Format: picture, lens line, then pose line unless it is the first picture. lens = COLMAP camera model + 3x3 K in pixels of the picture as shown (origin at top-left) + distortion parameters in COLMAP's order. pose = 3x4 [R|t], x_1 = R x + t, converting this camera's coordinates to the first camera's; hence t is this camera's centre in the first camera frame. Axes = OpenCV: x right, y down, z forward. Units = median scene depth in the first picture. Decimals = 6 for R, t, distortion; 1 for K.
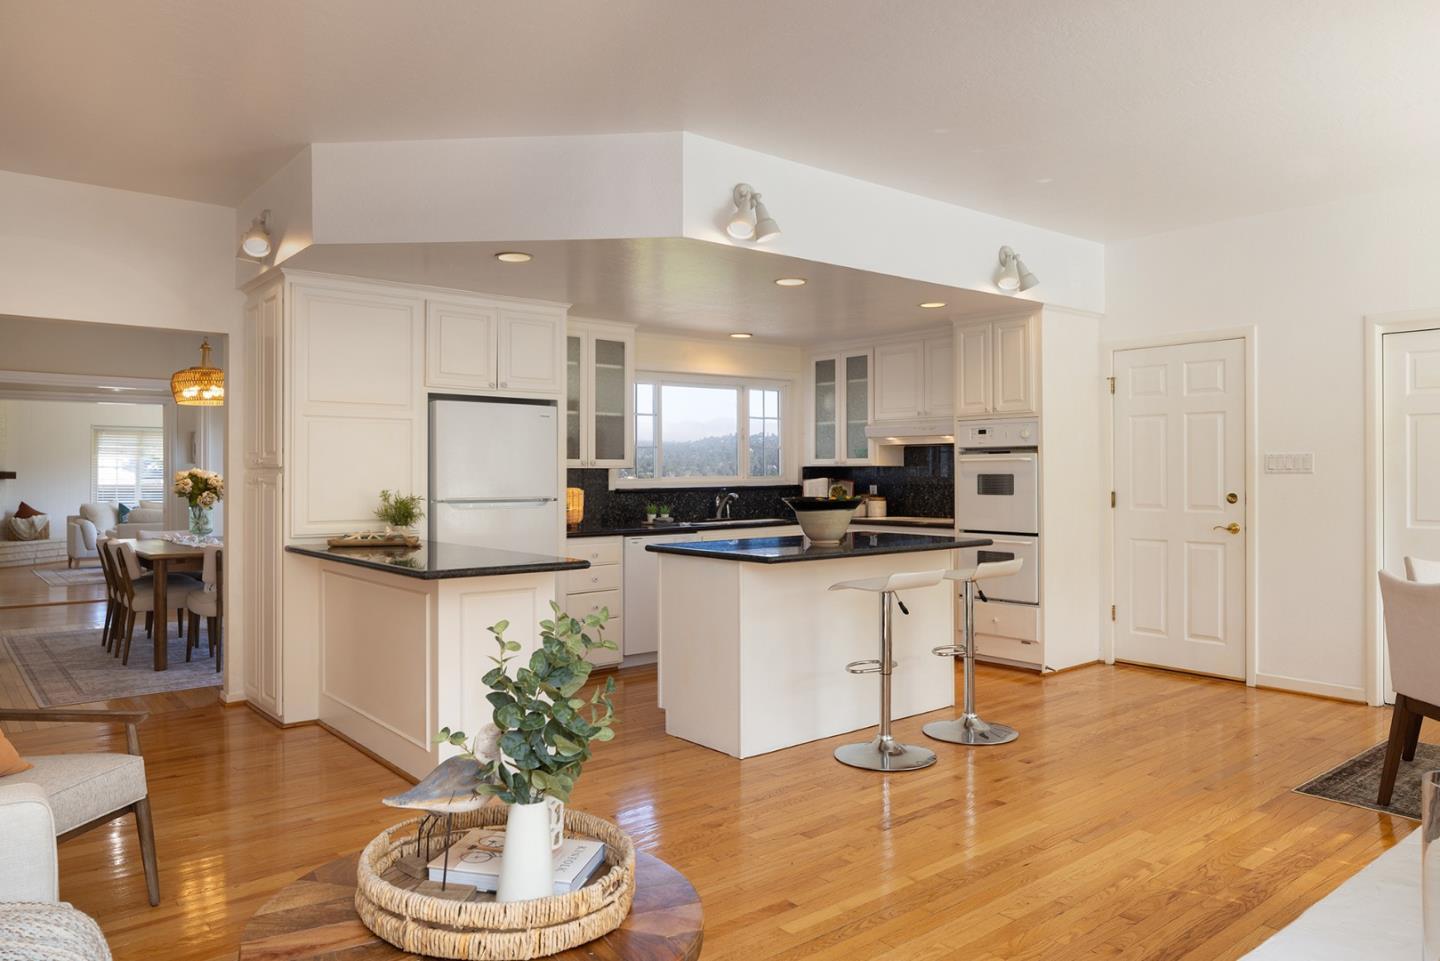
lens RADIAL K [[979.6, 0, 720.0], [0, 979.6, 480.5], [0, 0, 1]] dist [-0.004583, -0.001493]
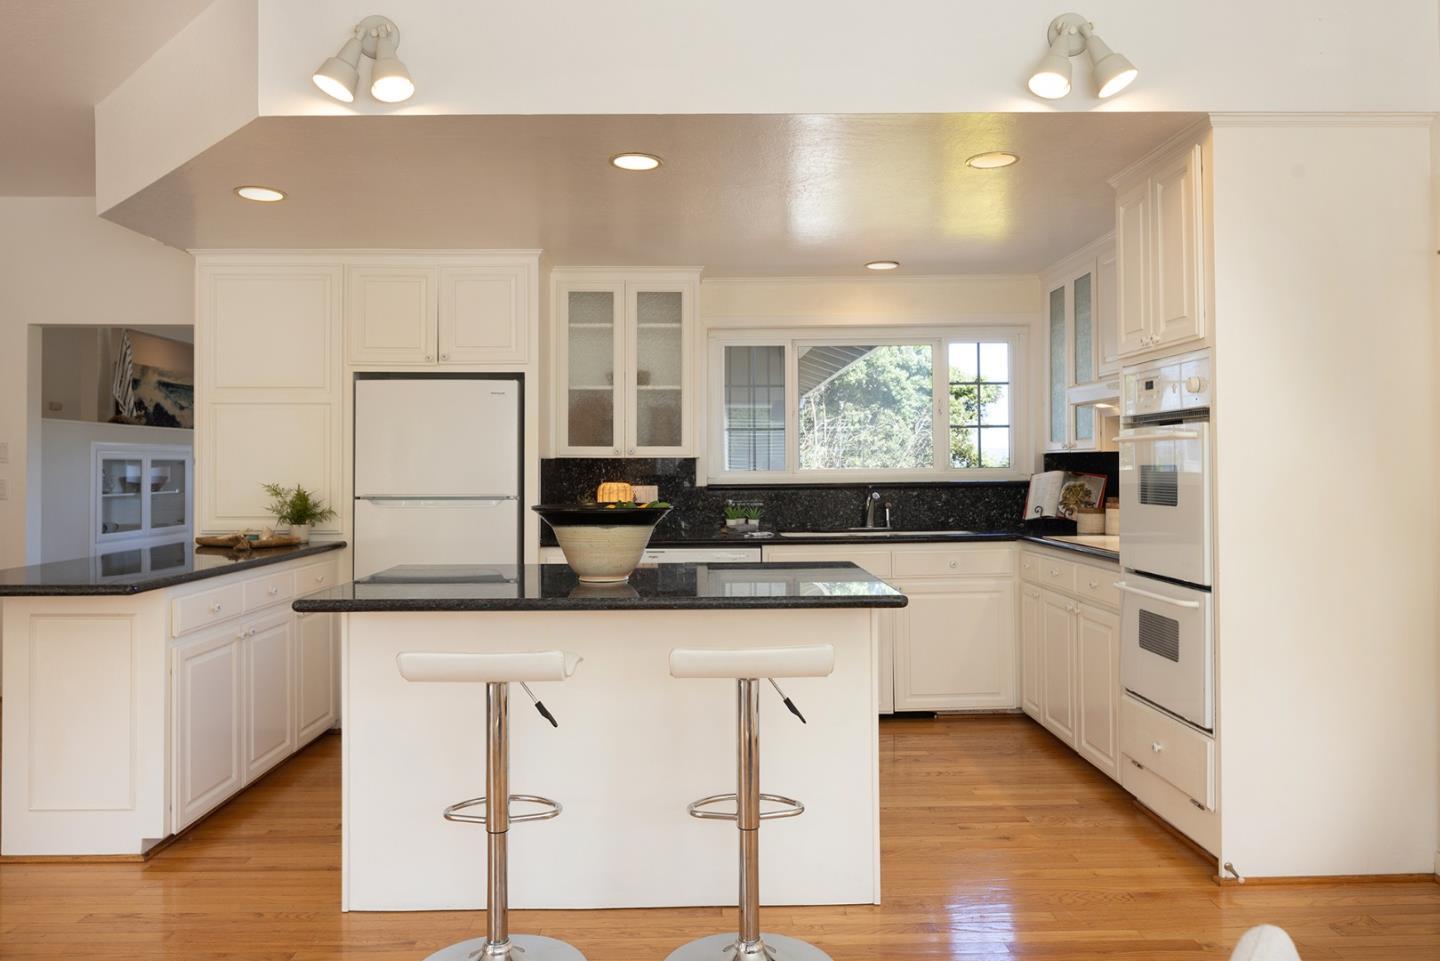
lens RADIAL K [[983.4, 0, 719.7], [0, 983.4, 450.9], [0, 0, 1]] dist [-0.000242, -0.001104]
pose [[0.781414, -0.009897, -0.623935, 0.439869], [-0.002989, 0.999803, -0.019603, -0.002981], [0.624006, 0.017183, 0.781231, 0.462404]]
